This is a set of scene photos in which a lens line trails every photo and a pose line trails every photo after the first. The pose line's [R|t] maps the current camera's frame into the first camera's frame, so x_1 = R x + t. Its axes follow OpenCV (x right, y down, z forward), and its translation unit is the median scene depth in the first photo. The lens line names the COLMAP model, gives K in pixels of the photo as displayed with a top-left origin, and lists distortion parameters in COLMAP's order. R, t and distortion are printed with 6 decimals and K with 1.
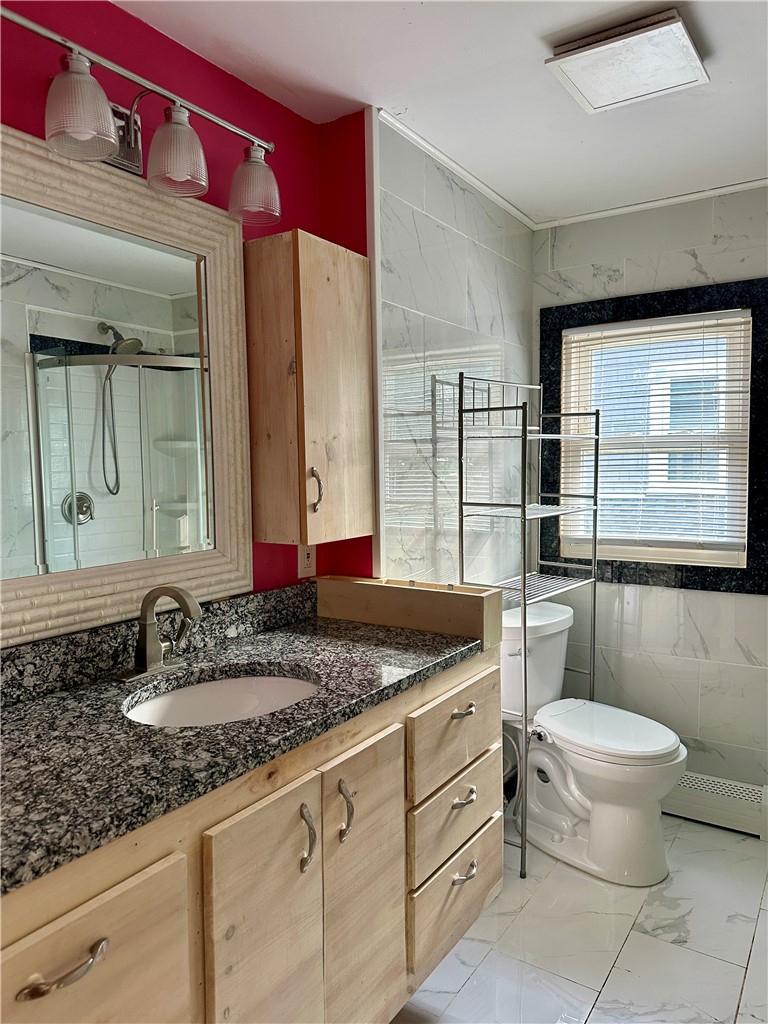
lens RADIAL K [[716.9, 0, 388.0], [0, 716.9, 514.6], [0, 0, 1]] dist [0.075819, -0.117570]
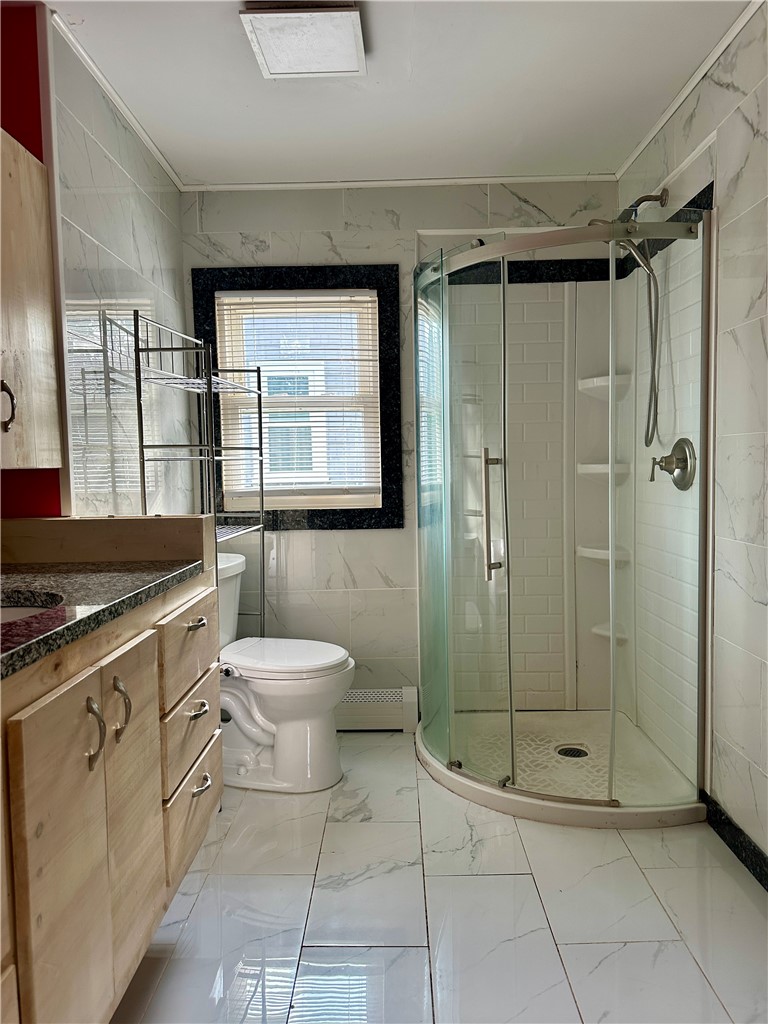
lens RADIAL K [[716.9, 0, 388.0], [0, 716.9, 514.6], [0, 0, 1]] dist [0.075819, -0.117570]
pose [[0.840482, -0.040465, 0.540326, -0.150090], [0.049358, 0.998779, -0.001979, 0.095477], [-0.539586, 0.028333, 0.841453, -0.003226]]
